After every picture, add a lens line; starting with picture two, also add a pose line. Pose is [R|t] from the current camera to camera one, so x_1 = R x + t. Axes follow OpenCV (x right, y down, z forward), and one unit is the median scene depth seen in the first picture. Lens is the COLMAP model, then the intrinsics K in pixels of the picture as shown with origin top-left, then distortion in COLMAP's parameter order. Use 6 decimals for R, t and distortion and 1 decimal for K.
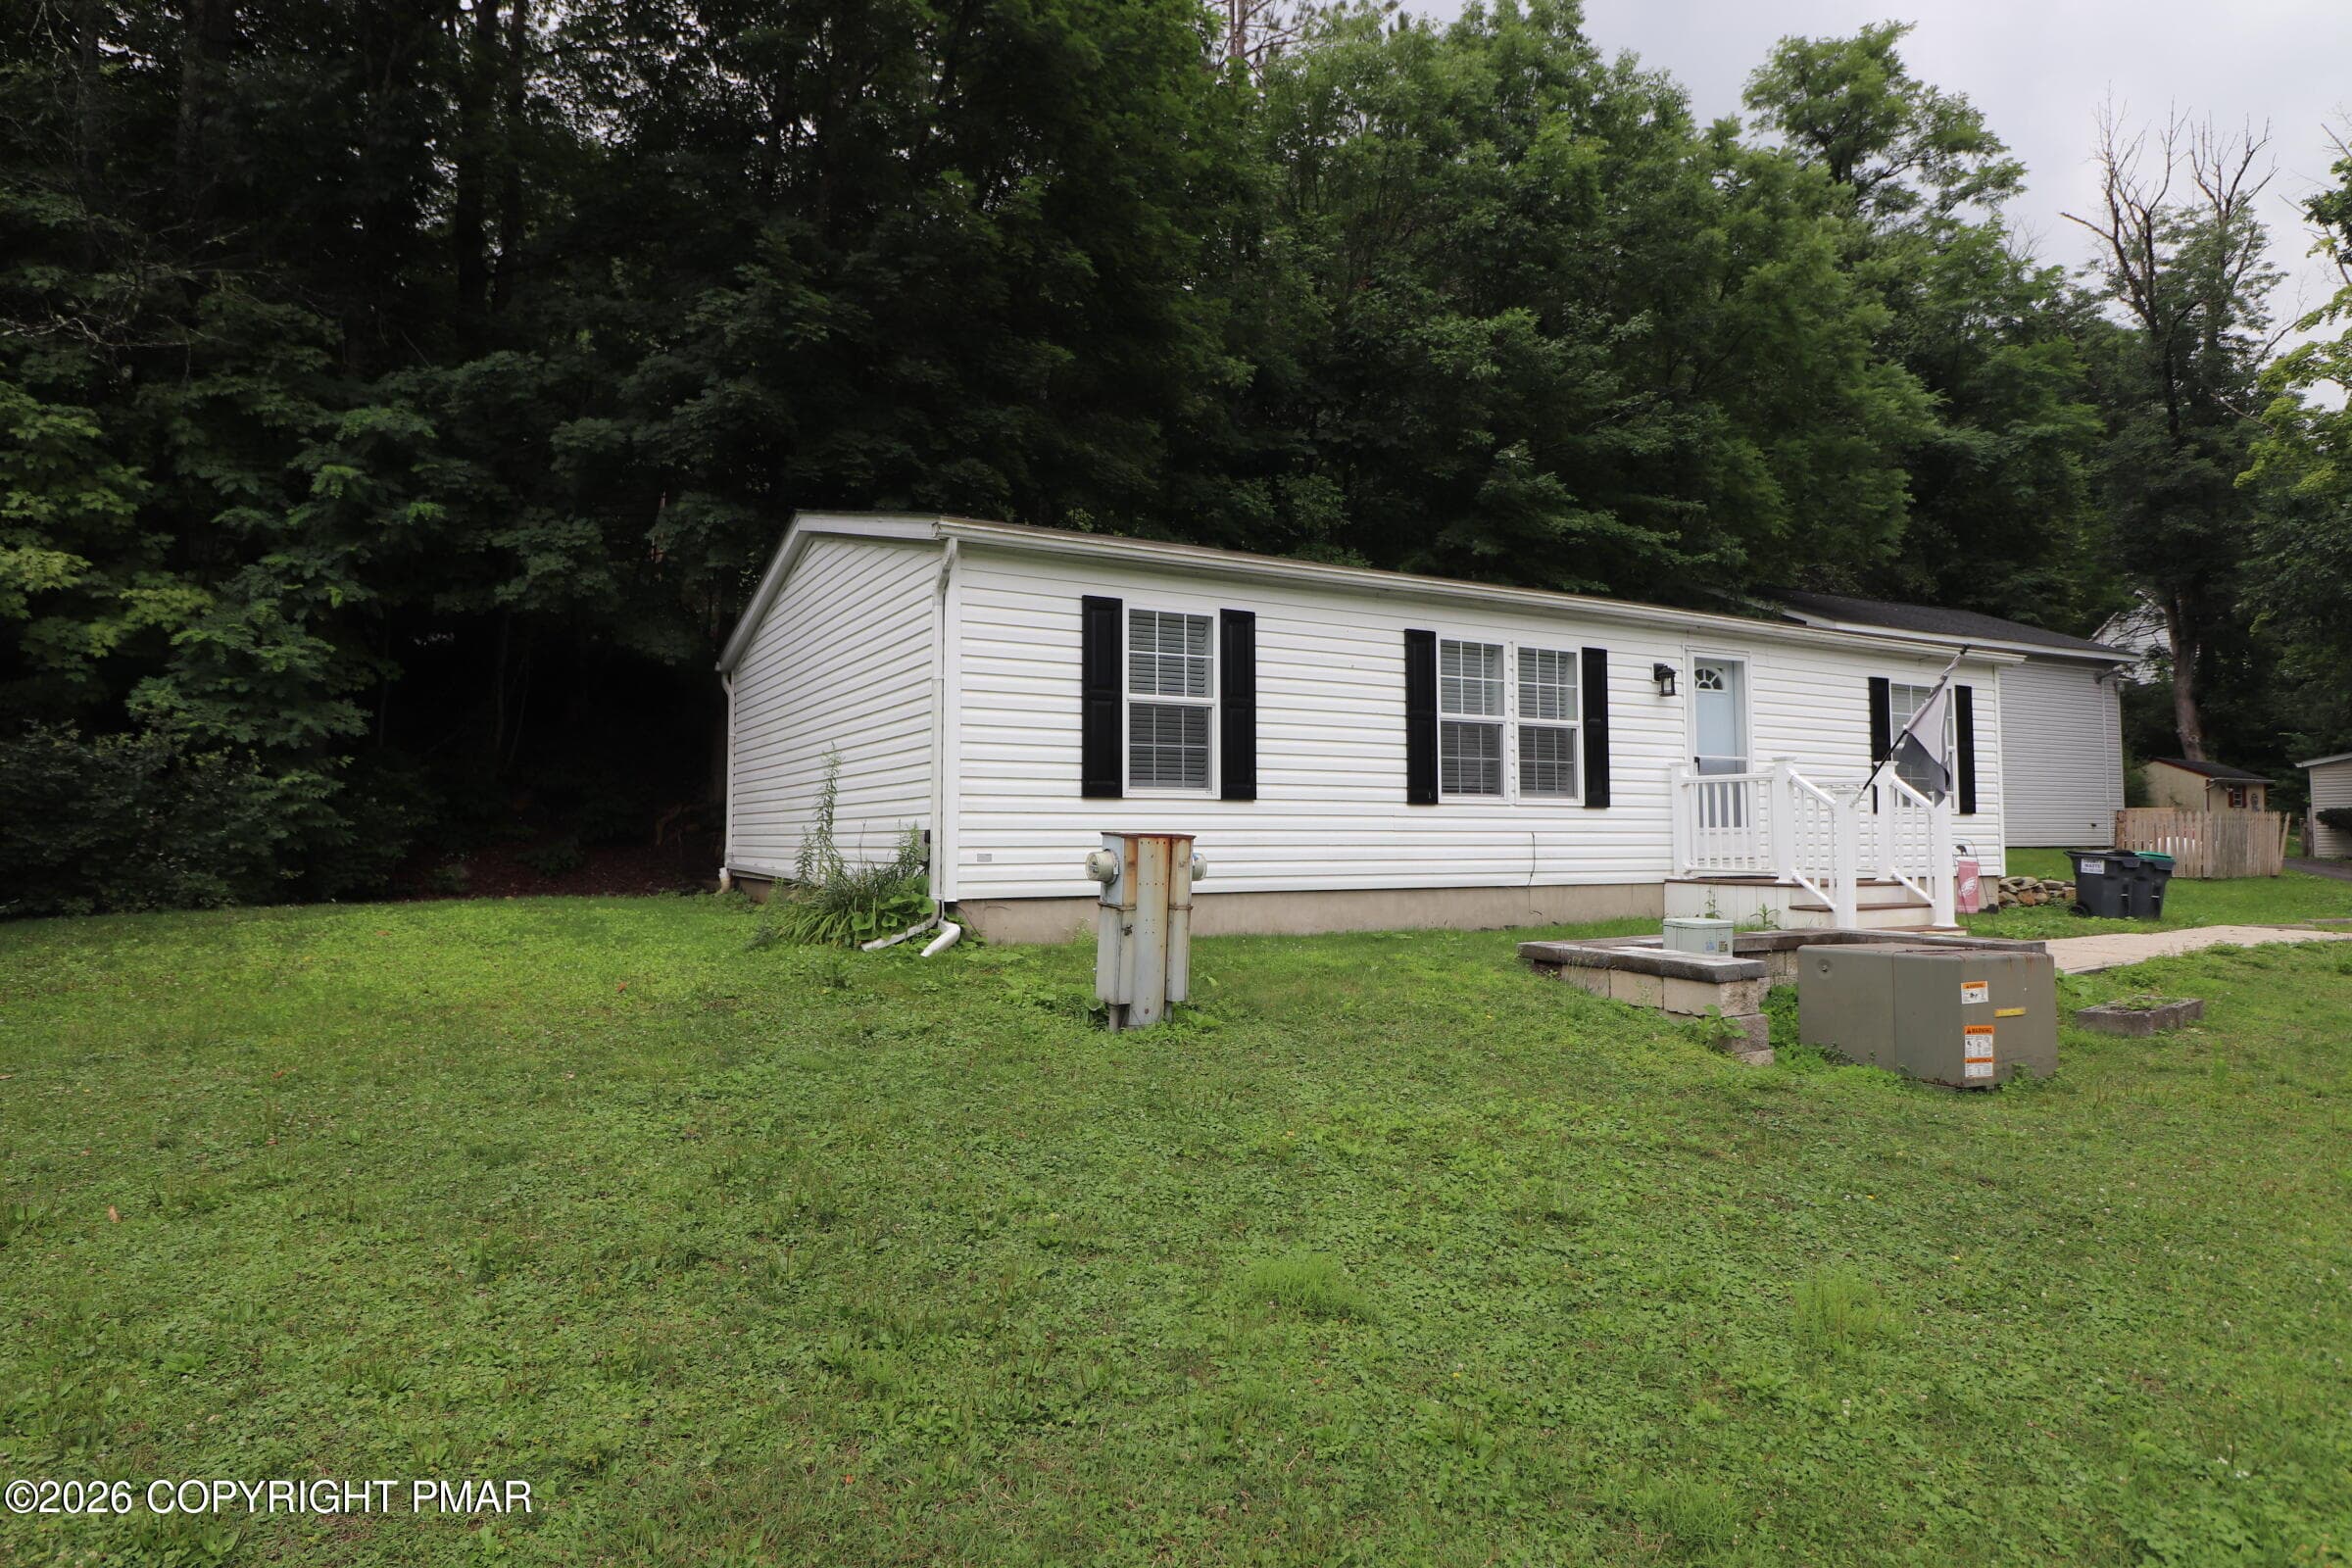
lens RADIAL K [[1274.0, 0, 1166.1], [0, 1274.0, 789.1], [0, 0, 1]] dist [0.001343, -0.008013]
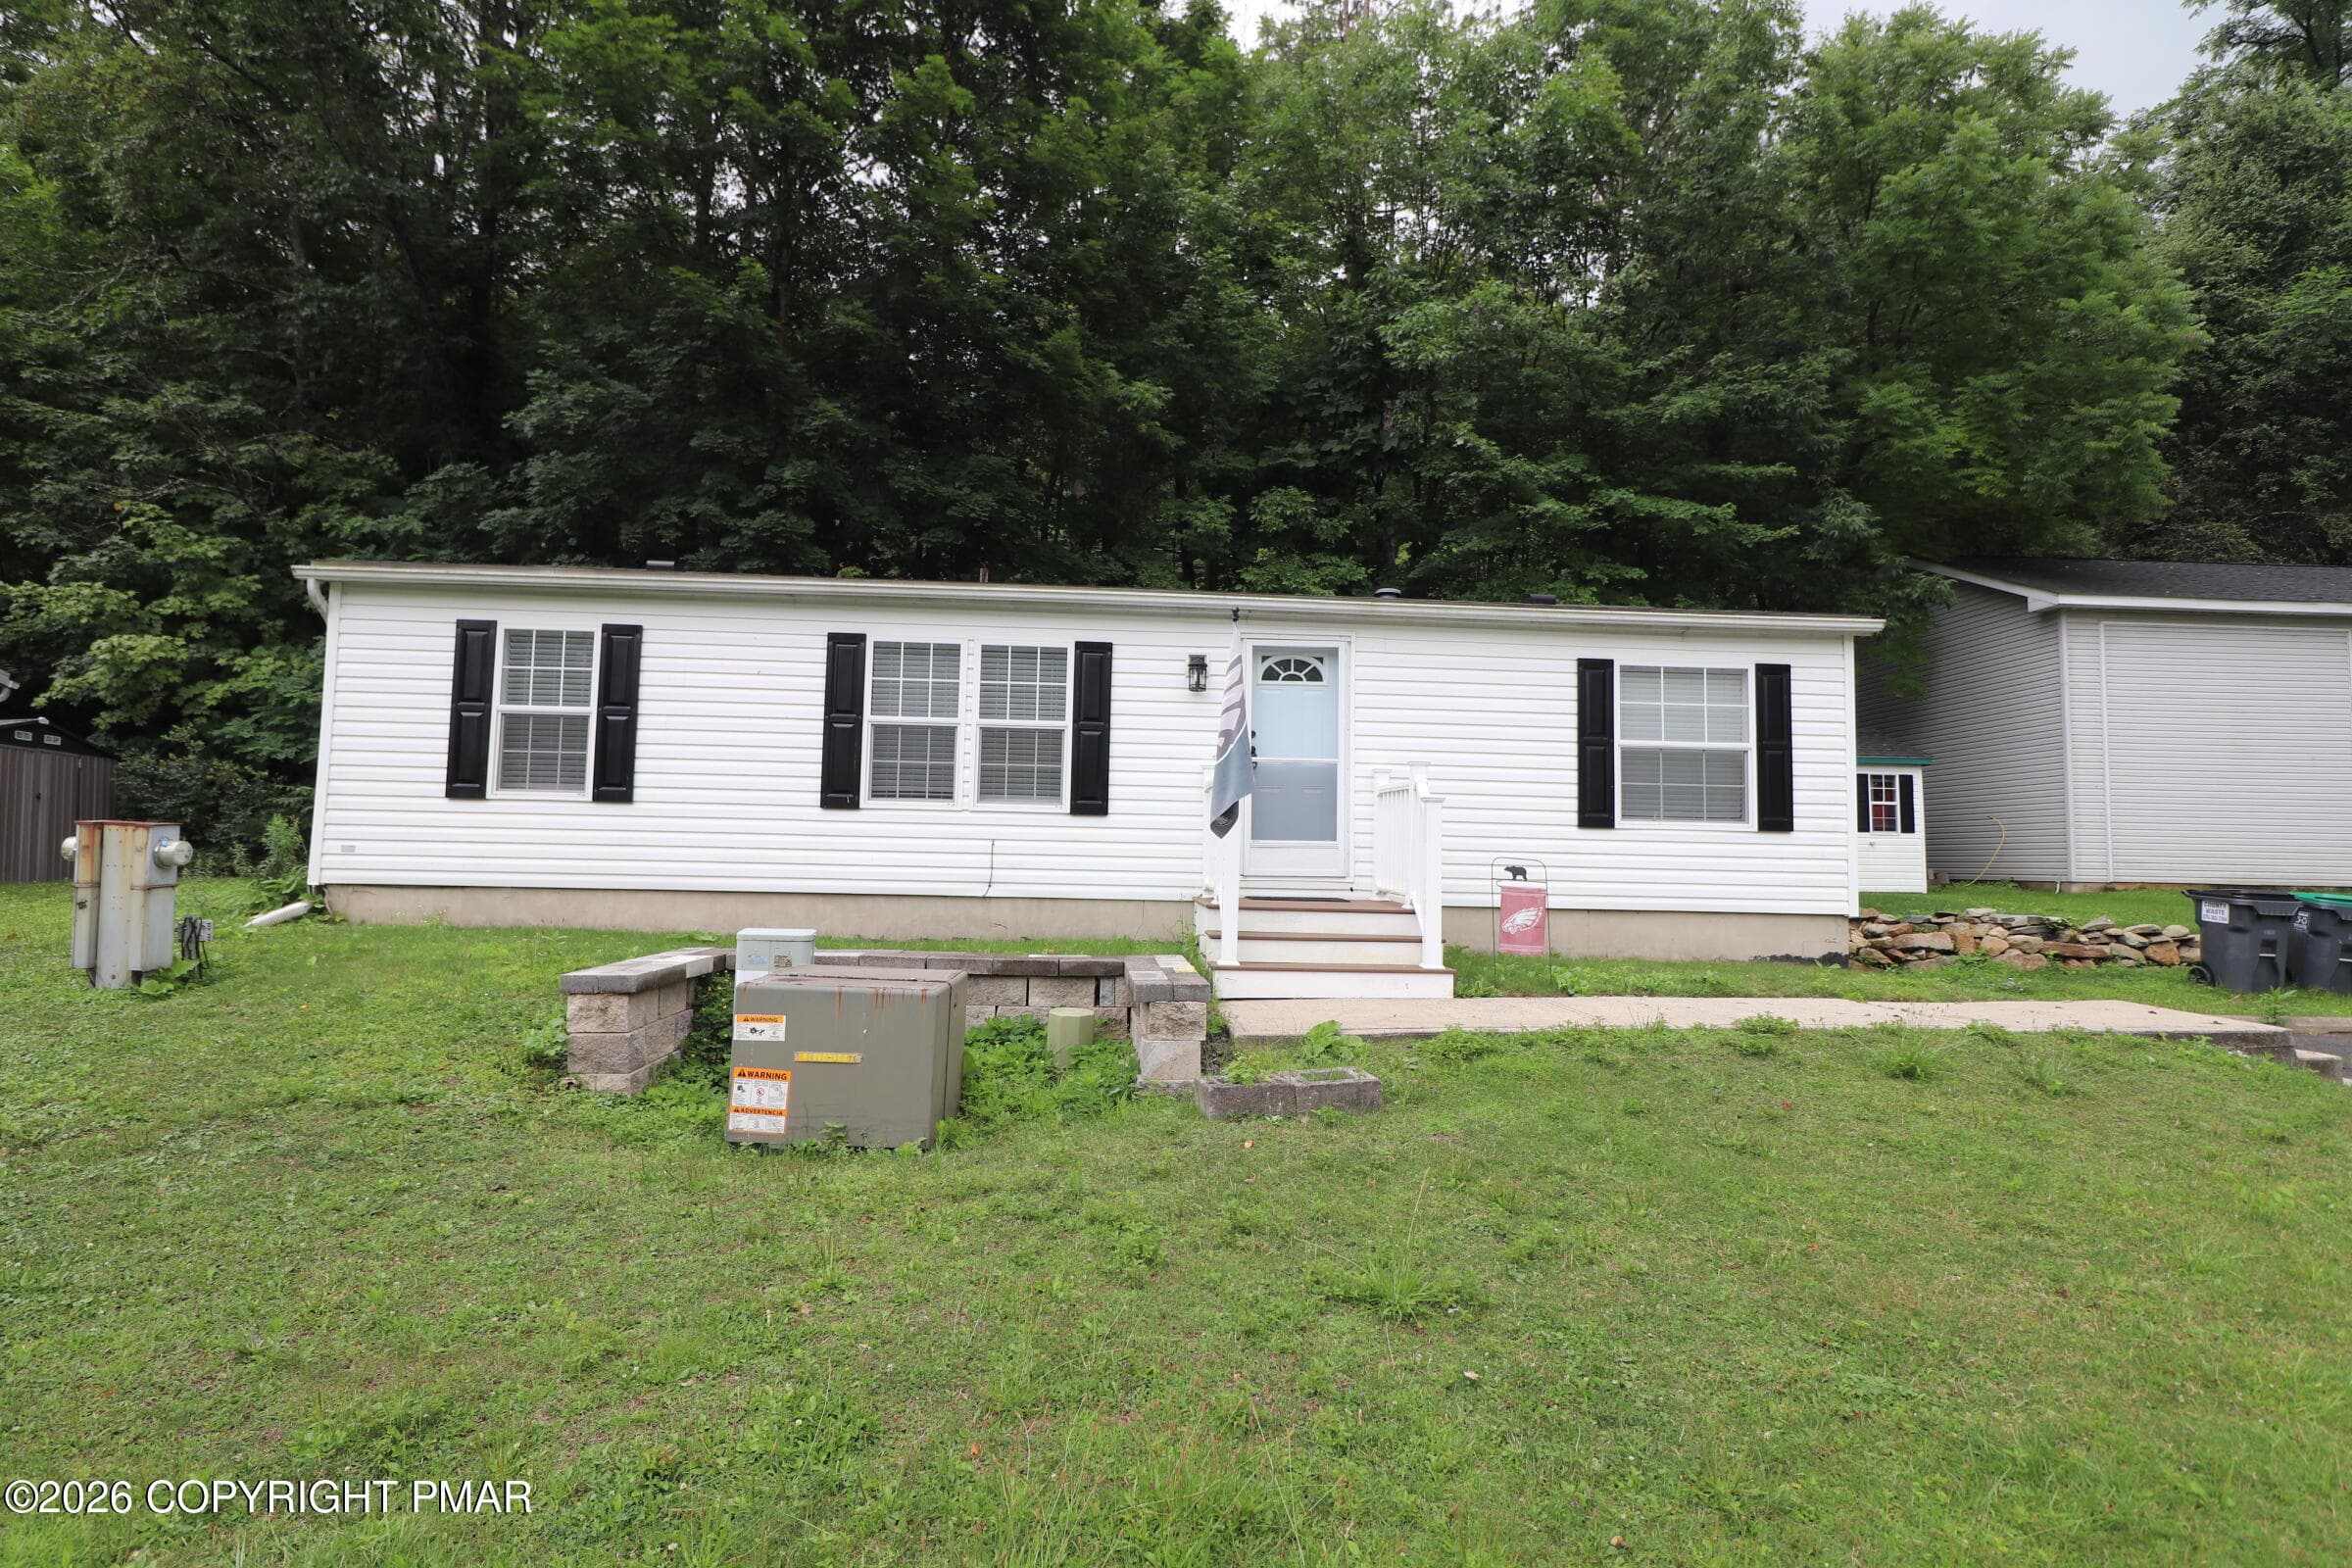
lens RADIAL K [[1162.3, 0, 1173.0], [0, 1162.3, 784.5], [0, 0, 1]] dist [-0.003069, -0.007215]
pose [[0.904851, -0.003582, -0.425713, 0.773699], [-0.005899, 0.999763, -0.020950, 0.010030], [0.425687, 0.021468, 0.904616, 0.276300]]
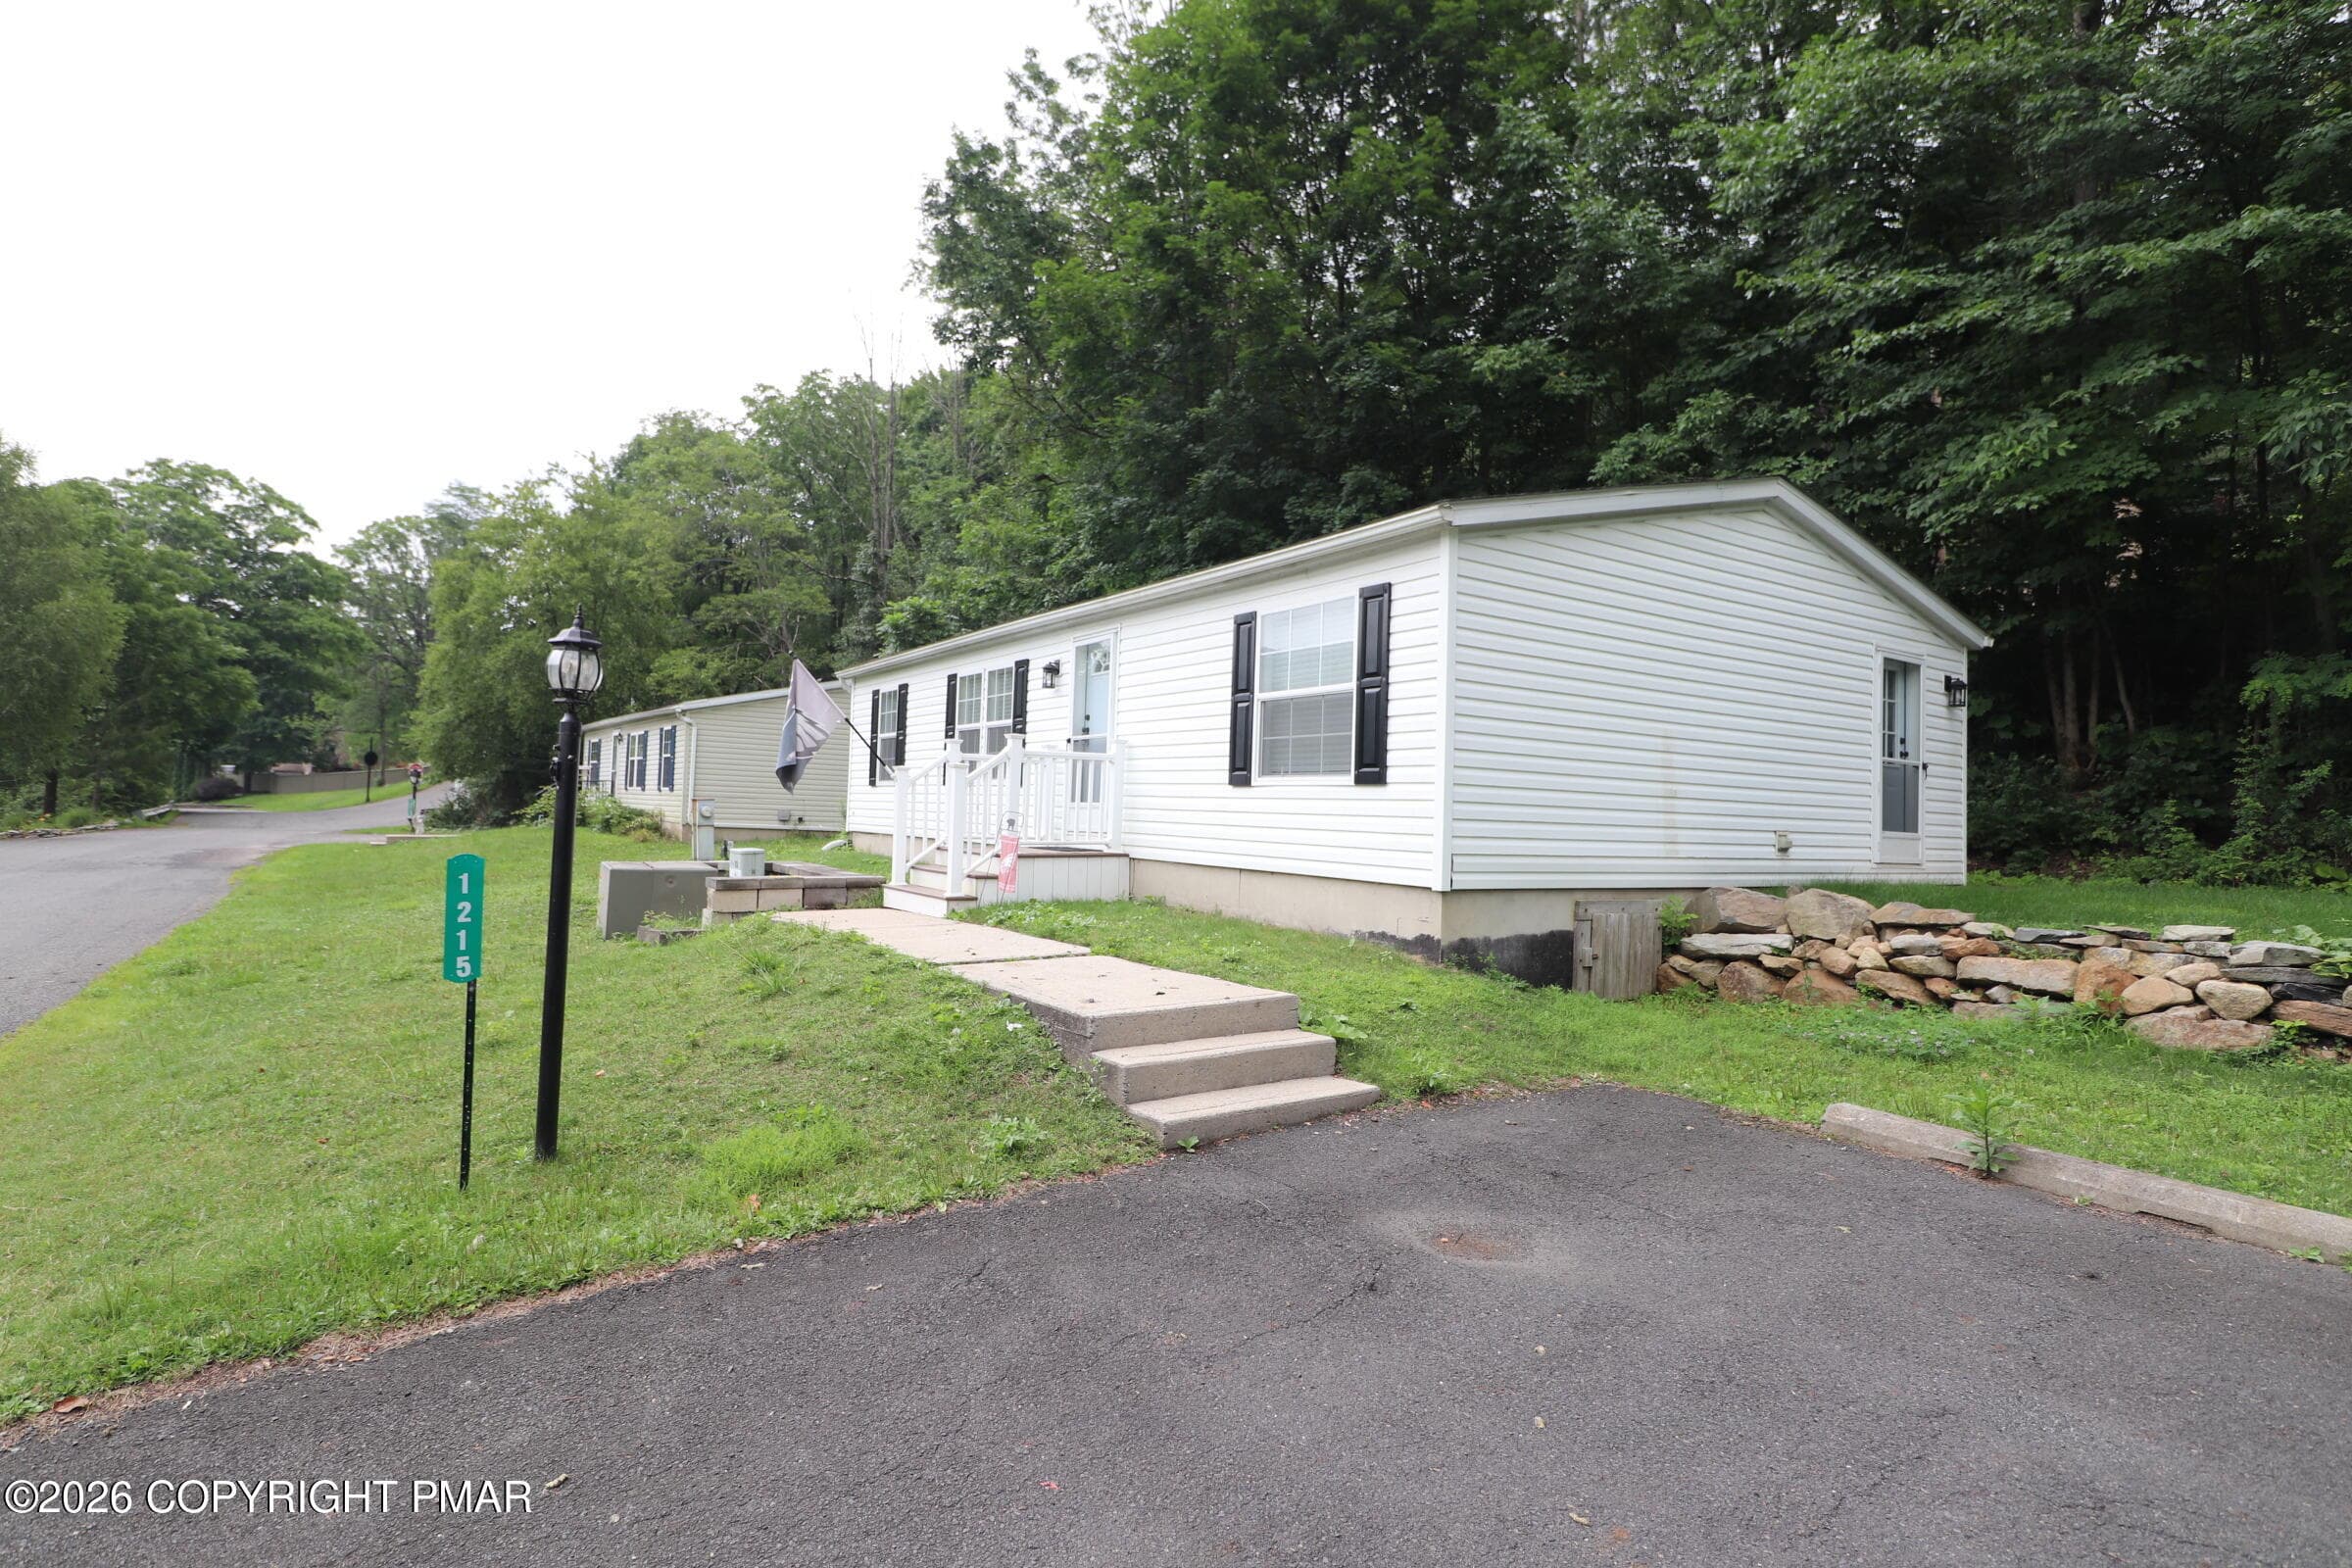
lens RADIAL K [[1162.3, 0, 1170.8], [0, 1162.3, 776.9], [0, 0, 1]] dist [-0.003069, -0.007215]
pose [[0.066296, -0.020651, -0.997586, 1.564669], [0.013614, 0.999711, -0.019790, 0.032815], [0.997707, -0.012269, 0.066558, 1.112355]]
